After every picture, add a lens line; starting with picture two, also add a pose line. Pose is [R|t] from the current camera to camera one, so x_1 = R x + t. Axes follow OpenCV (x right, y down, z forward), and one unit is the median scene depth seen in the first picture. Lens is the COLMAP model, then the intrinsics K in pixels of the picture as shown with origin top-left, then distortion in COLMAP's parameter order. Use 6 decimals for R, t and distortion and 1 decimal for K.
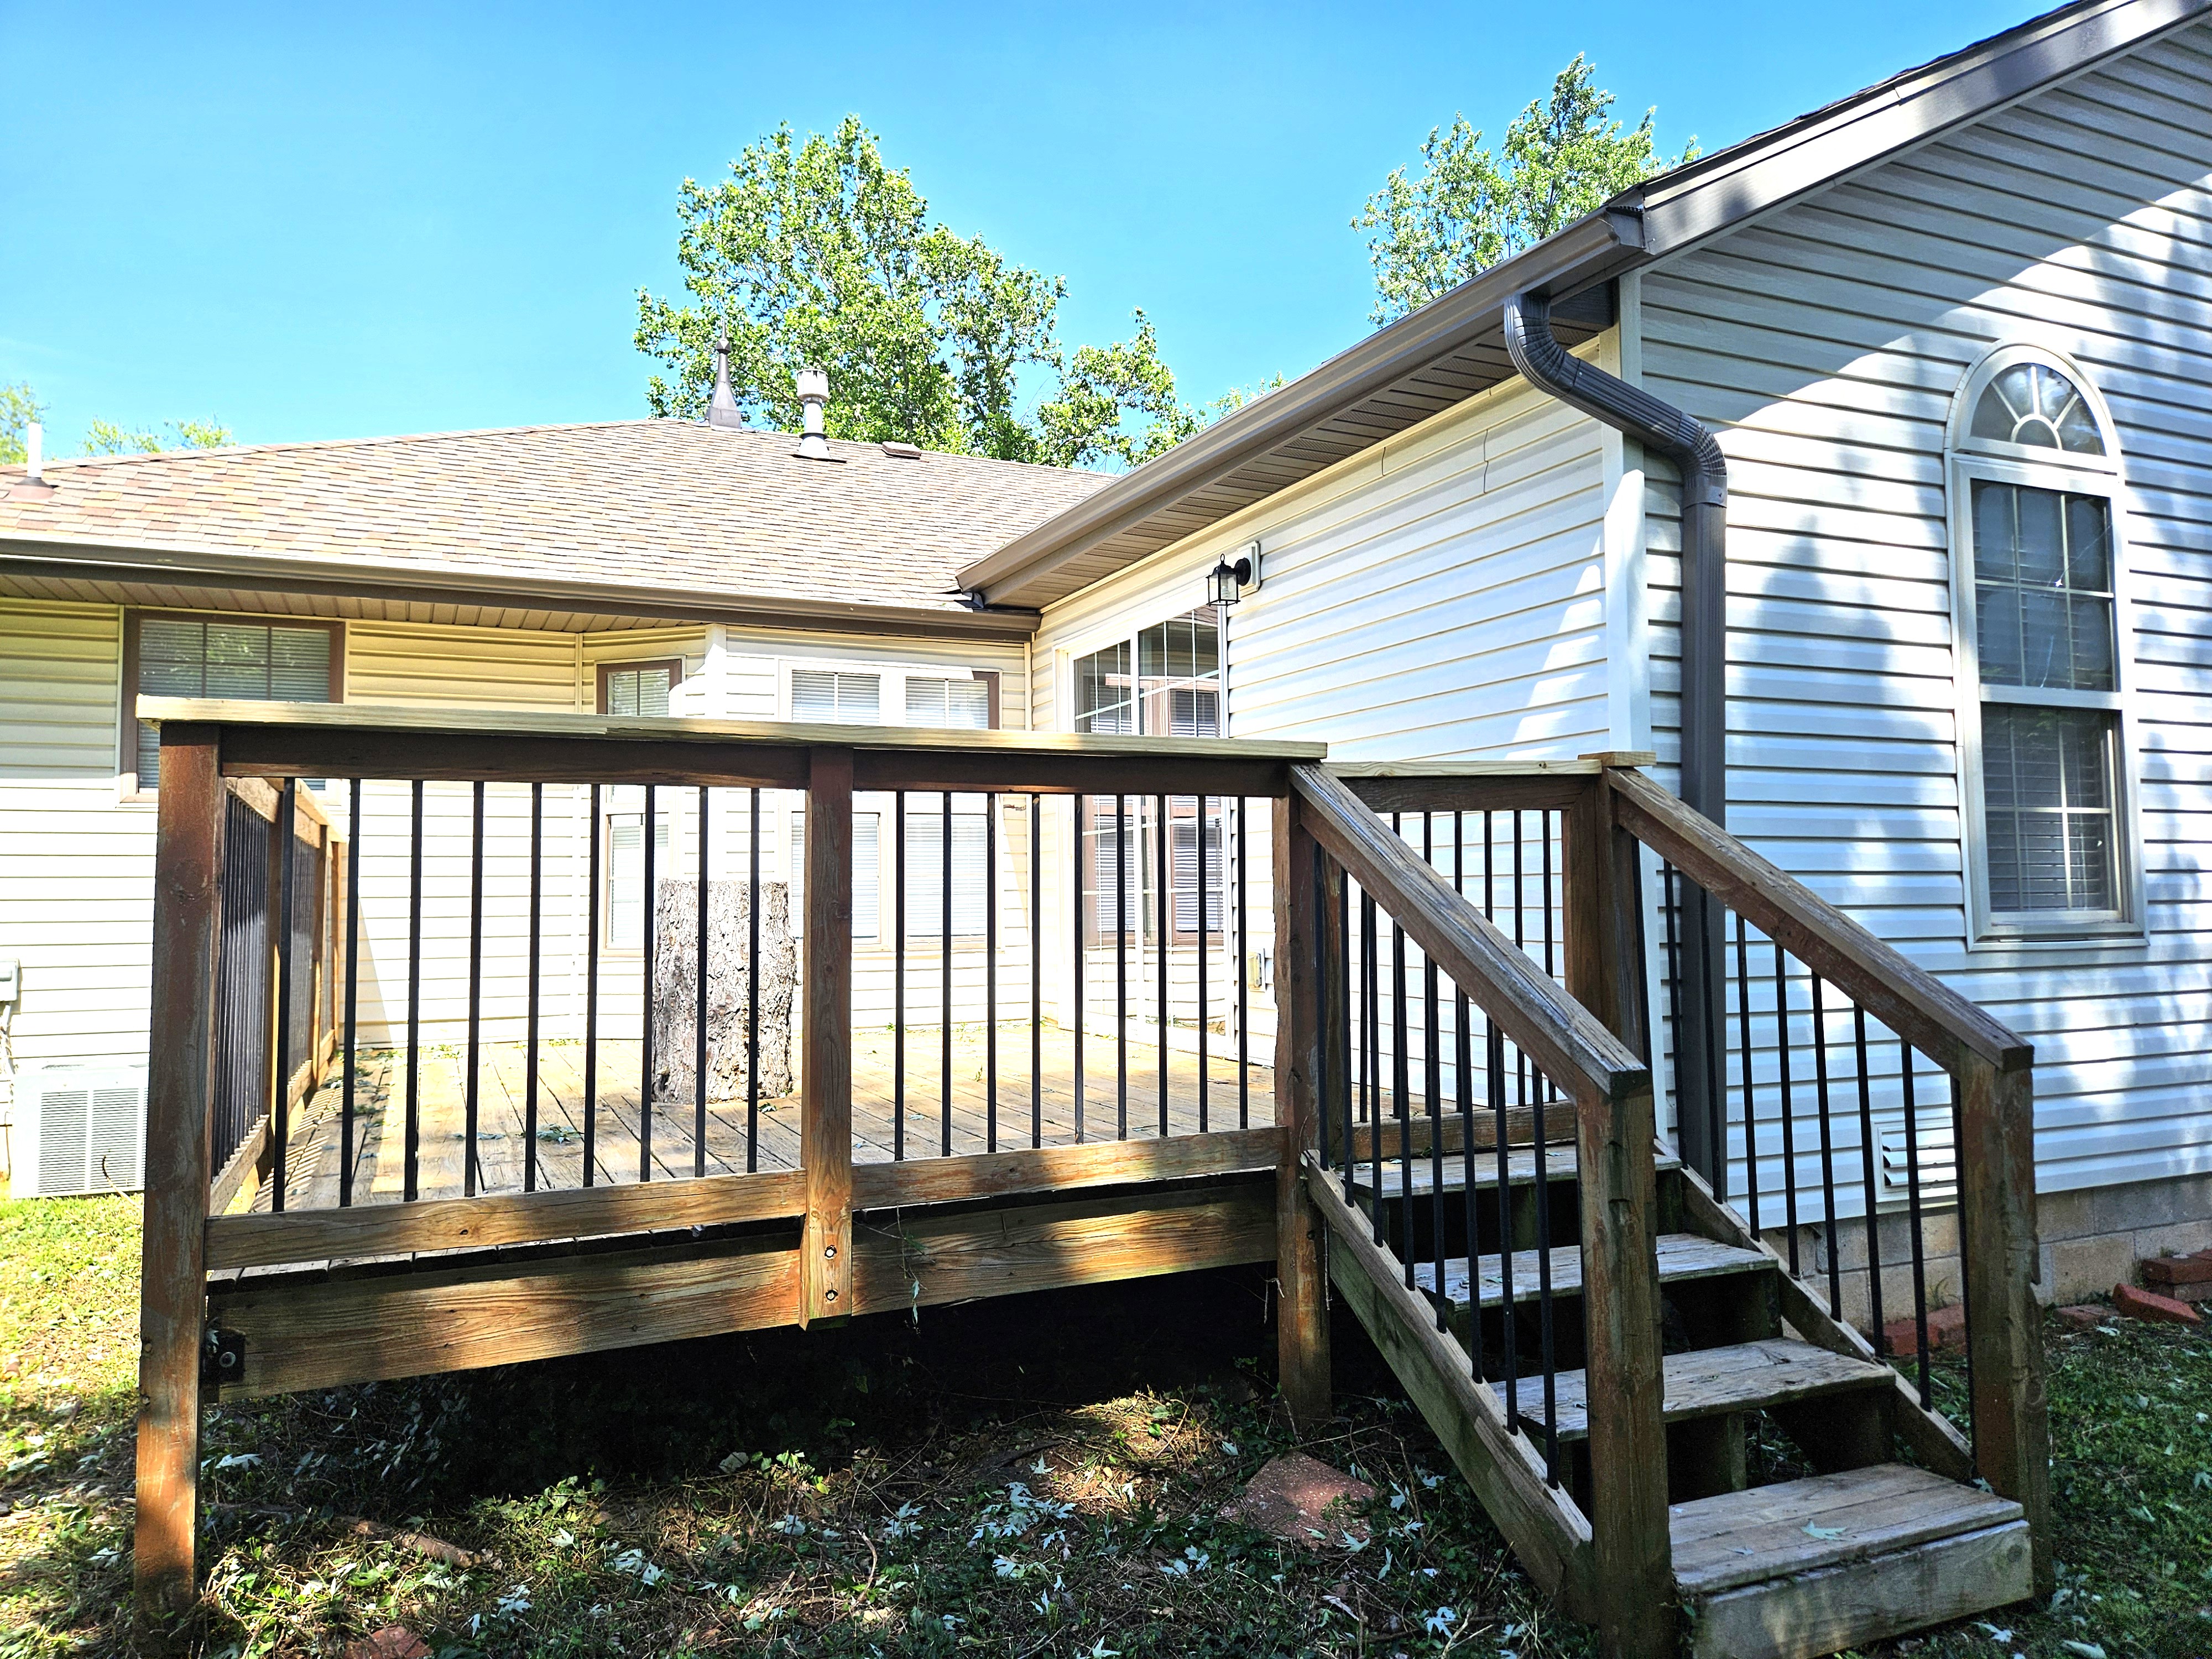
lens RADIAL K [[1486.8, 0, 1099.4], [0, 1486.8, 835.6], [0, 0, 1]] dist [0.025409, -0.003366]
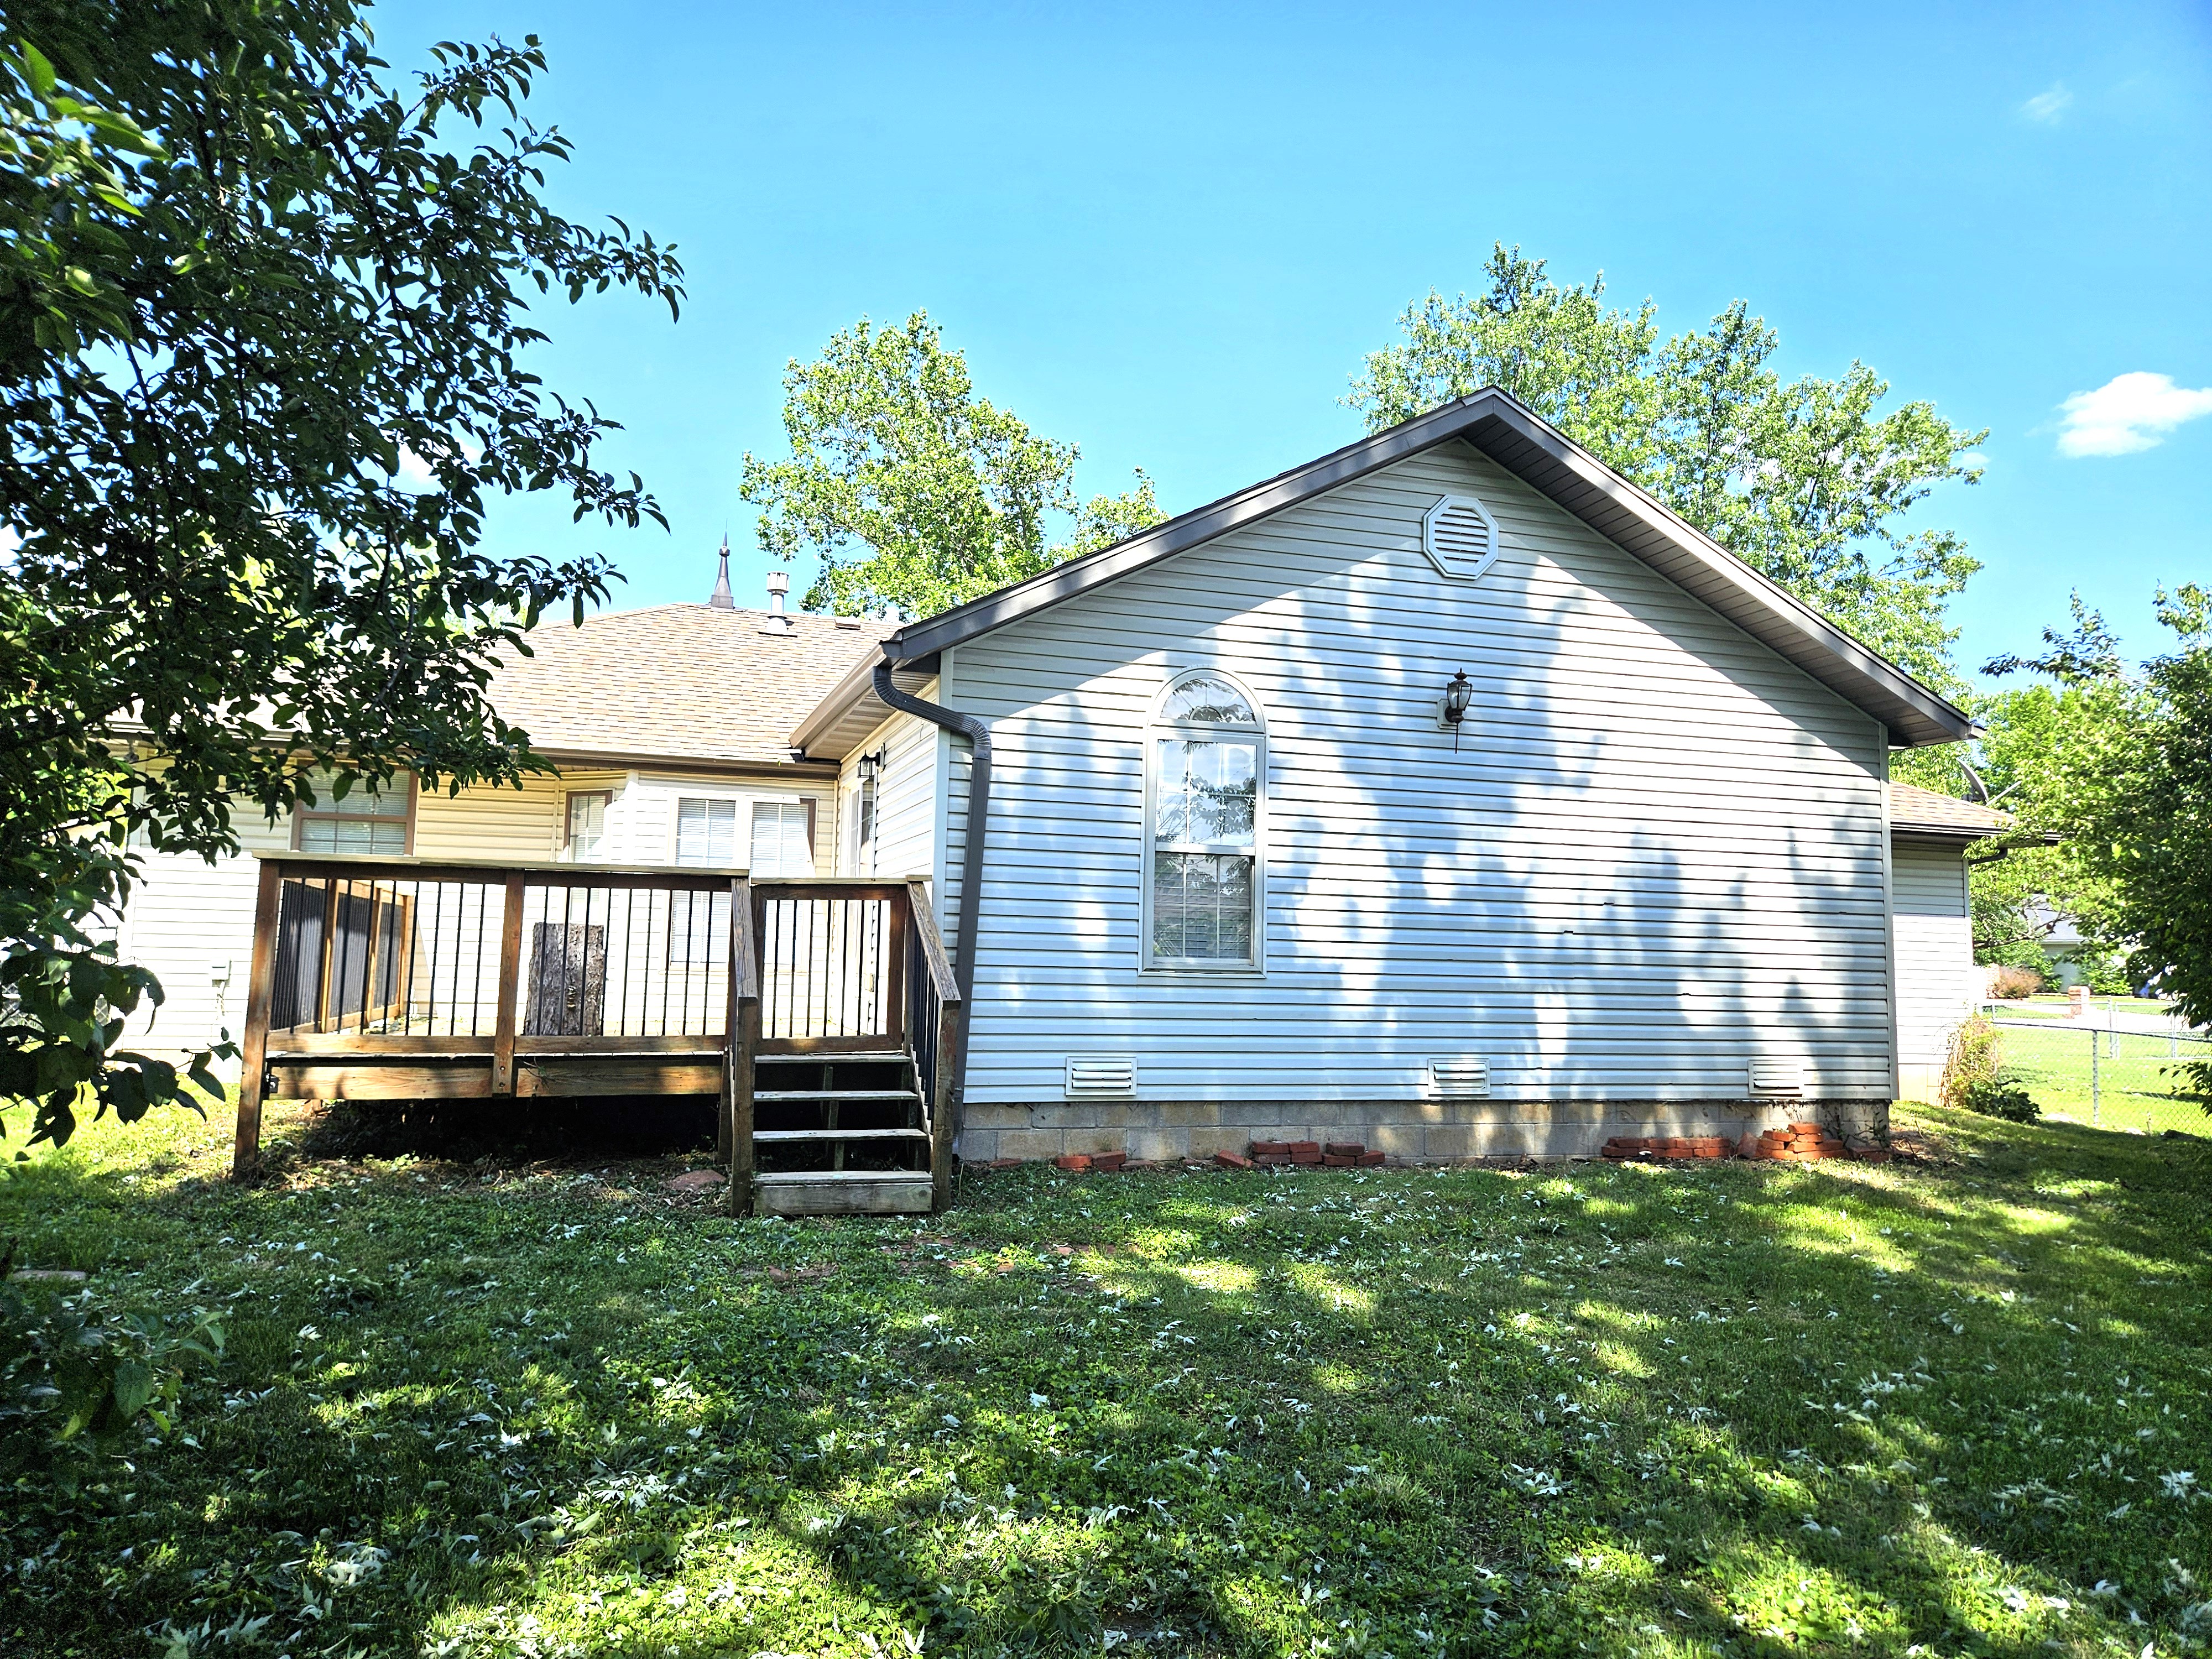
lens RADIAL K [[1486.8, 0, 1114.5], [0, 1486.8, 819.2], [0, 0, 1]] dist [0.025409, -0.003366]
pose [[0.993833, 0.021479, -0.108785, 0.427786], [-0.027227, 0.998295, -0.051631, -0.015449], [0.107491, 0.054275, 0.992724, -0.551883]]
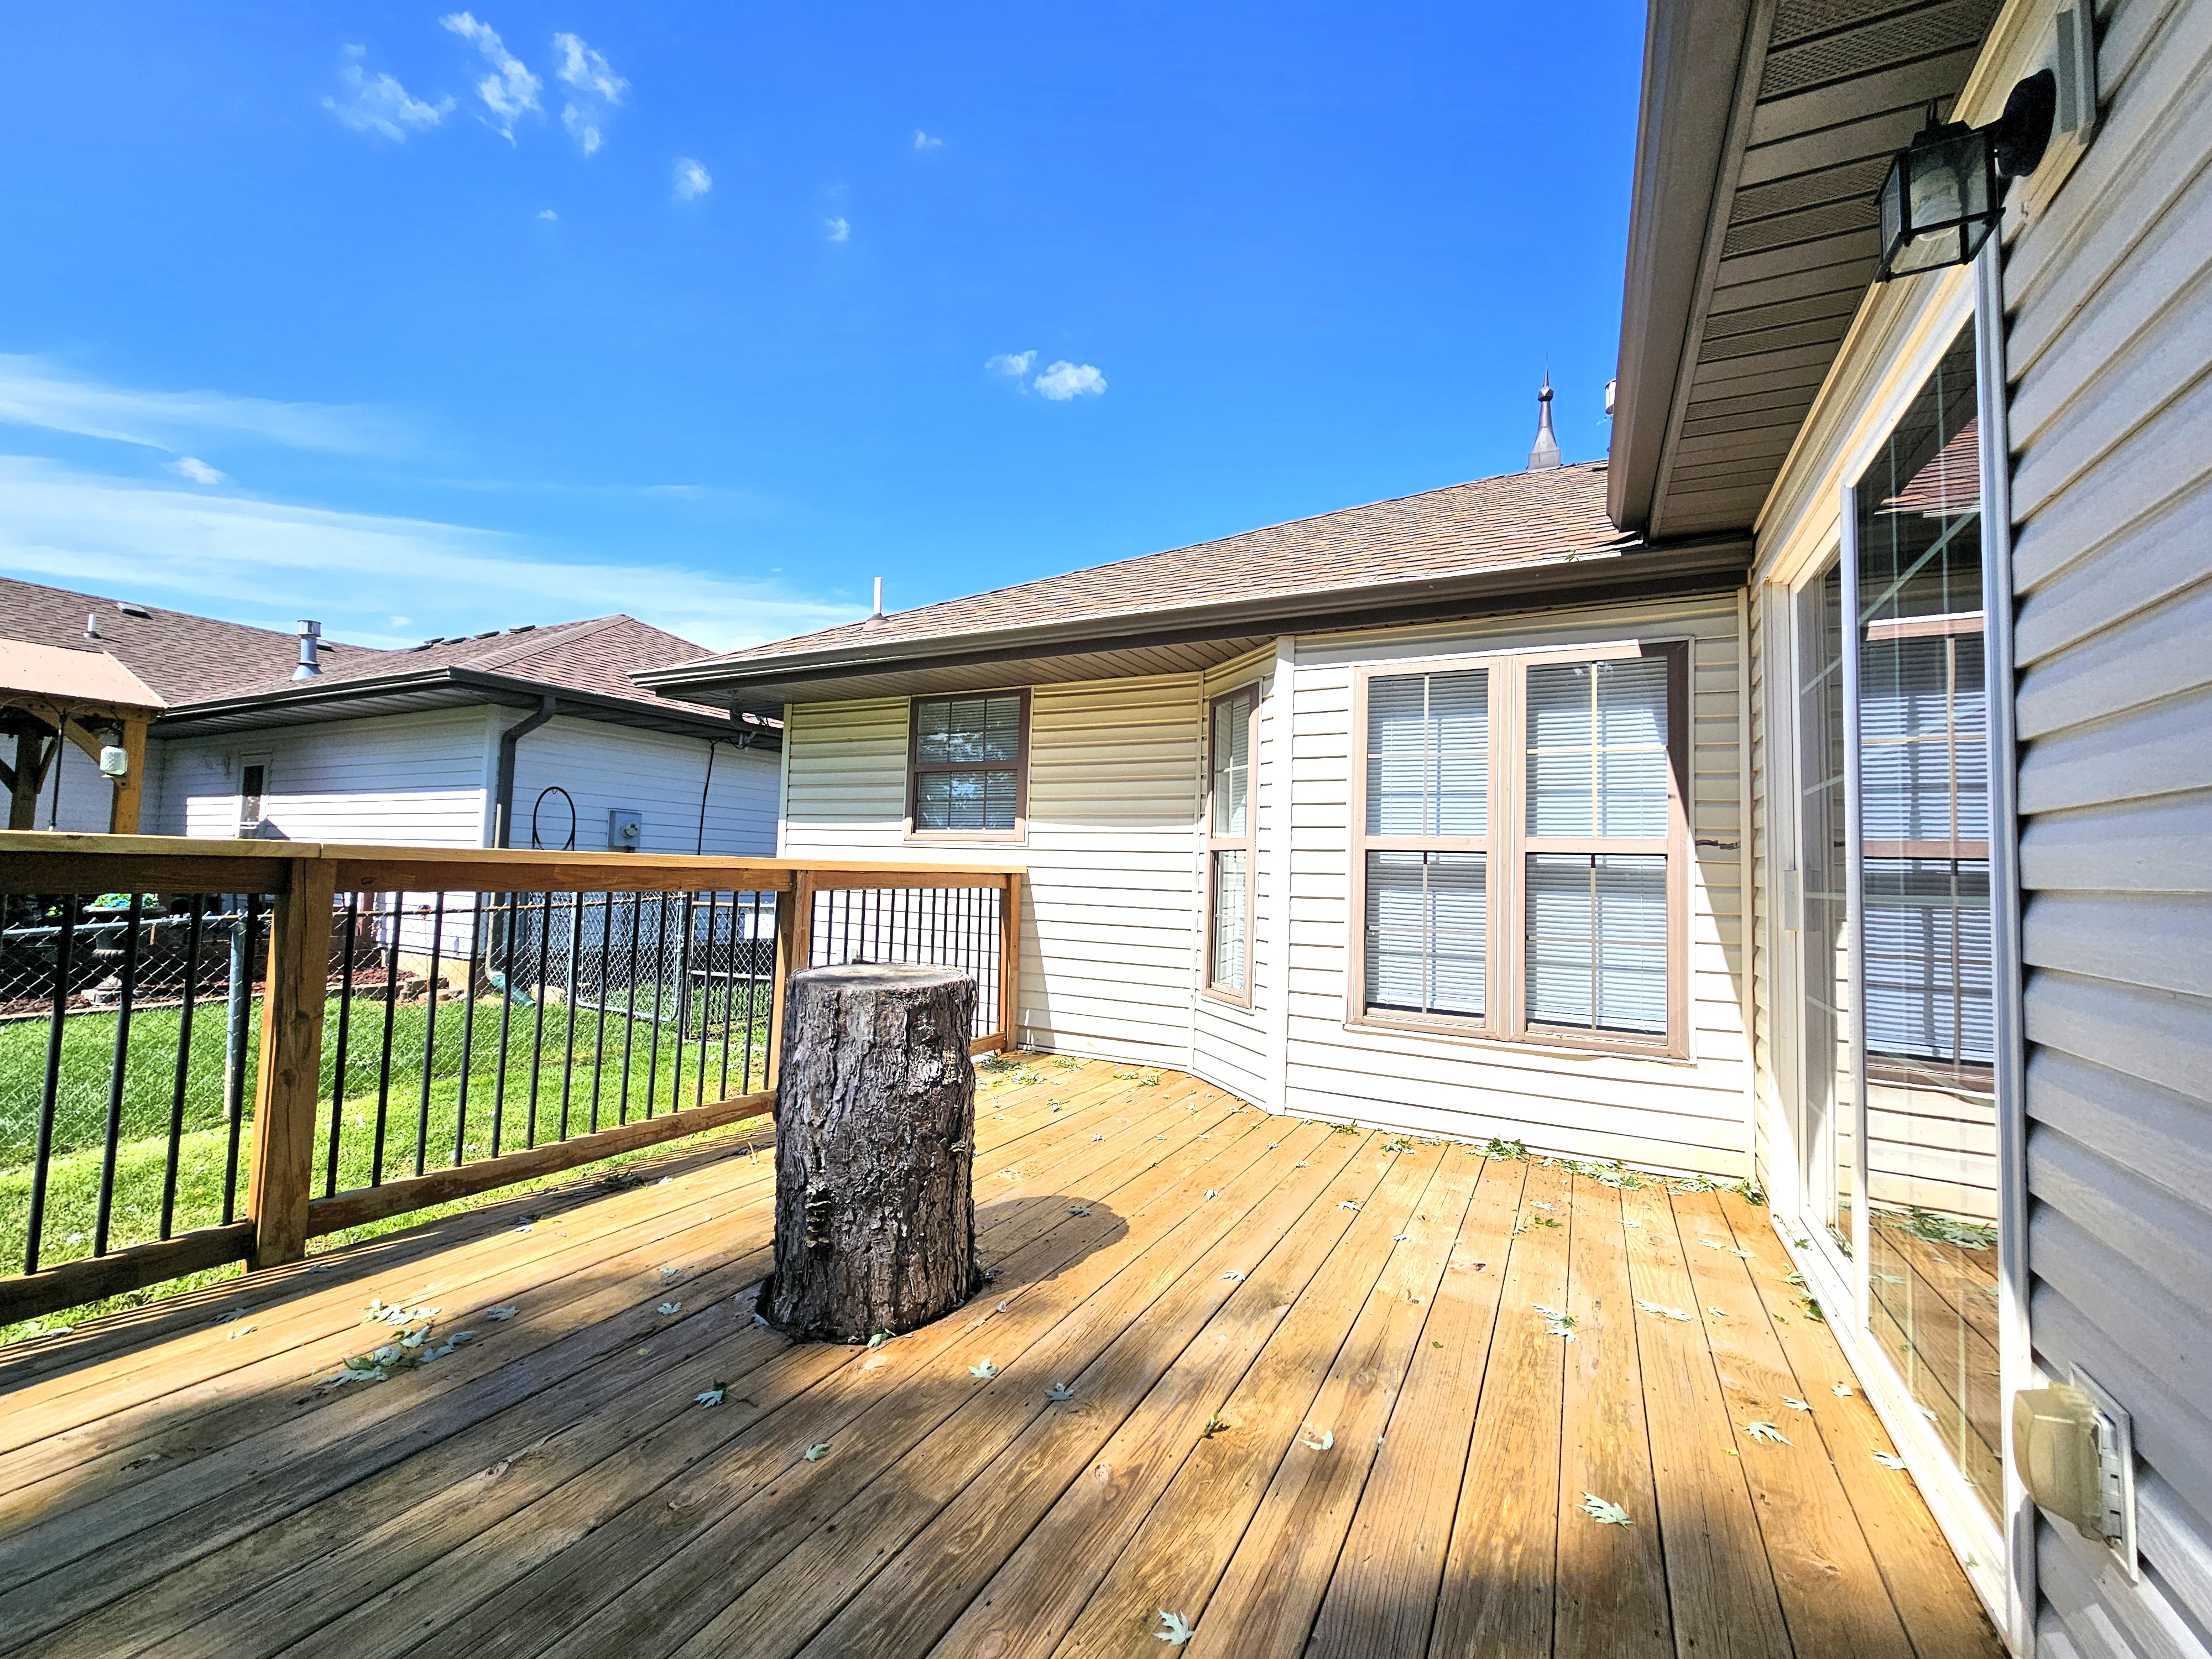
lens RADIAL K [[921.7, 0, 1098.1], [0, 921.7, 811.4], [0, 0, 1]] dist [0.000328, 0.000076]
pose [[0.620717, -0.011485, -0.783950, 0.086765], [0.005586, 0.999932, -0.010226, -0.034364], [0.784014, 0.001968, 0.620739, 0.558162]]
